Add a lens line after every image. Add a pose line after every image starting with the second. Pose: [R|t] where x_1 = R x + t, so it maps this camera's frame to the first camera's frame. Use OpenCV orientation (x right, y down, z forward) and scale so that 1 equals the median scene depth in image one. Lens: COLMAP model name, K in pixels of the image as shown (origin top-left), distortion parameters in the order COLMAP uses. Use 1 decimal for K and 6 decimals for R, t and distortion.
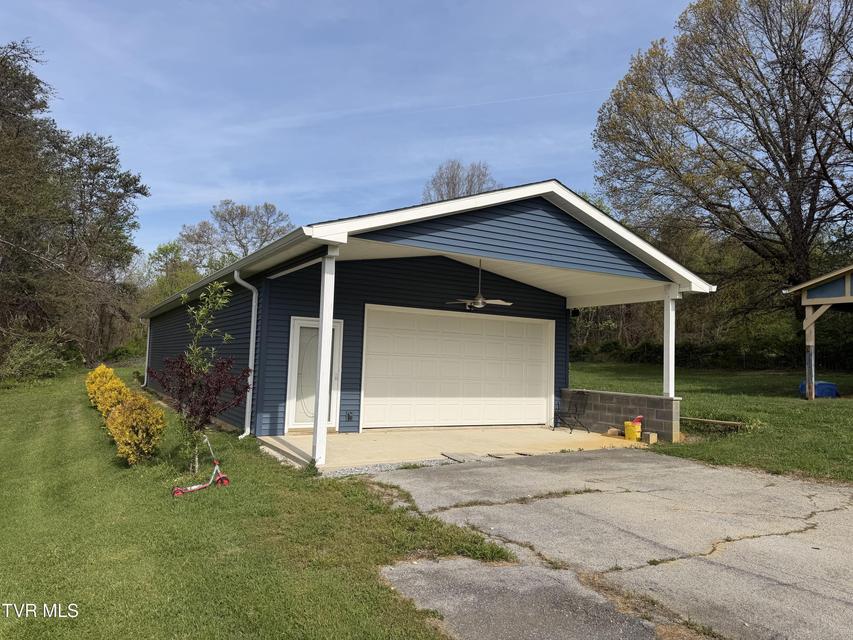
lens RADIAL K [[603.1, 0, 420.5], [0, 603.1, 320.6], [0, 0, 1]] dist [0.029647, -0.038689]
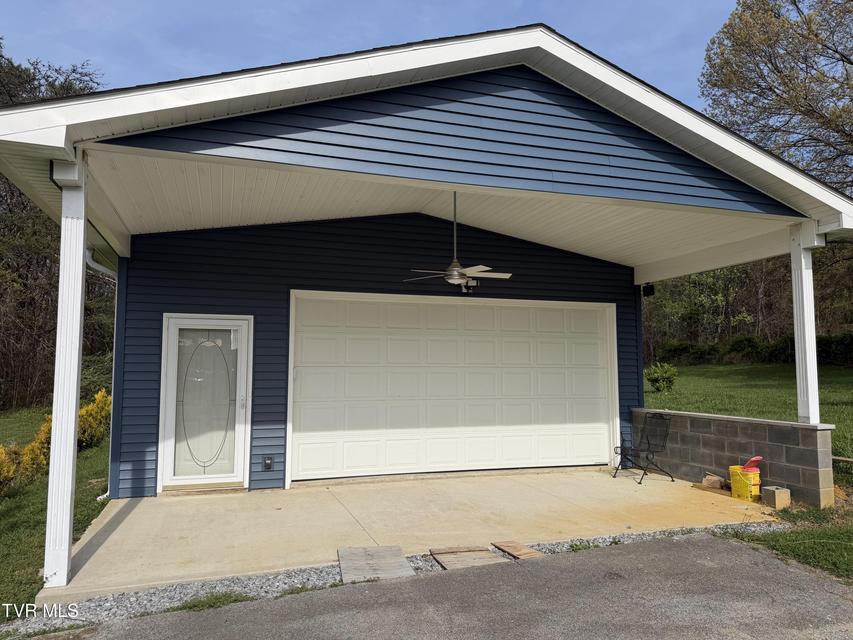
lens RADIAL K [[603.1, 0, 430.0], [0, 603.1, 322.2], [0, 0, 1]] dist [0.029647, -0.038689]
pose [[0.981079, -0.049398, -0.187198, 0.174070], [0.046851, 0.998740, -0.018009, 0.025970], [0.187852, 0.008897, 0.982157, 0.378979]]
